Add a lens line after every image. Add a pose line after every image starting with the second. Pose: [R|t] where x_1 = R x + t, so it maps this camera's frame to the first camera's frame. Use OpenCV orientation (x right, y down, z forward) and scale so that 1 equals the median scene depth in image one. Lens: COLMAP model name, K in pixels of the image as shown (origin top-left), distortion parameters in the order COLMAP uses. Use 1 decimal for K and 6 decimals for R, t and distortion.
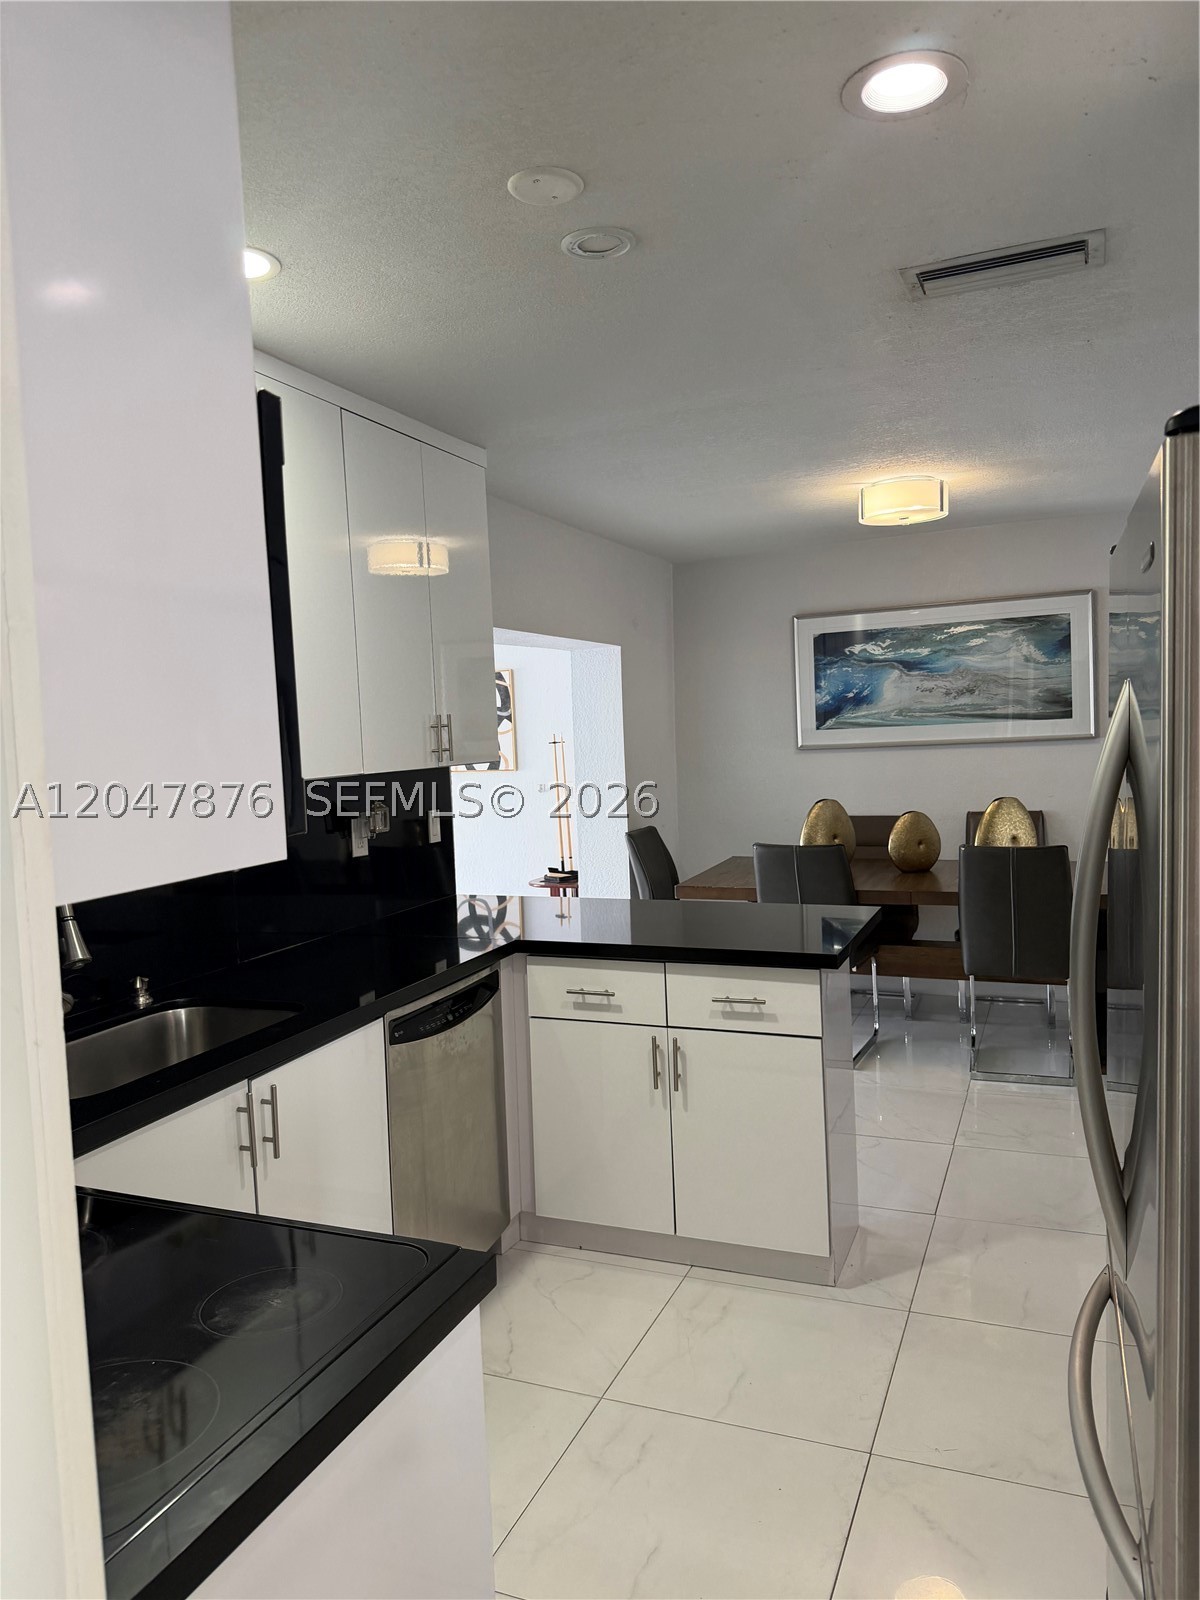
lens RADIAL K [[1126.3, 0, 600.0], [0, 1126.3, 800.0], [0, 0, 1]] dist [0.035185, -0.054025]
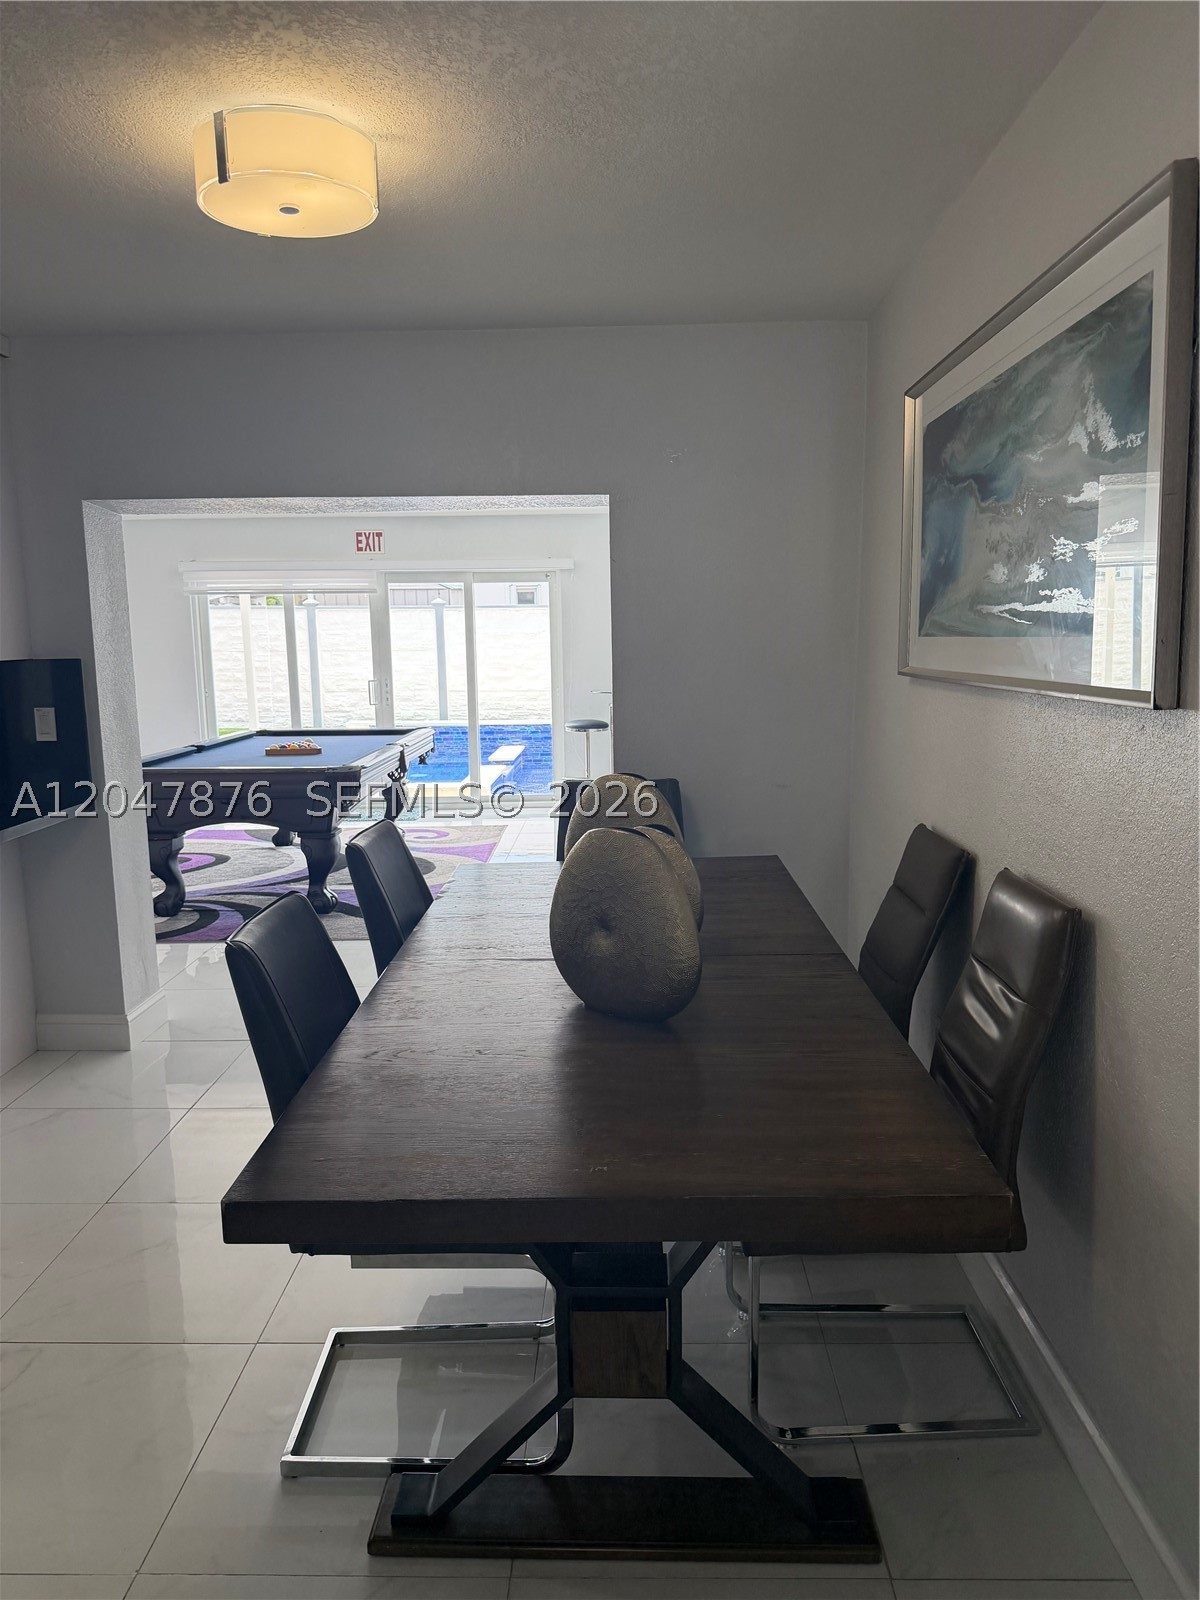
lens RADIAL K [[1126.3, 0, 600.0], [0, 1126.3, 800.0], [0, 0, 1]] dist [0.035185, -0.054025]
pose [[0.362147, 0.174428, -0.915655, 0.629392], [-0.061693, 0.984666, 0.163174, -0.065495], [0.930077, -0.002604, 0.367355, 0.725853]]
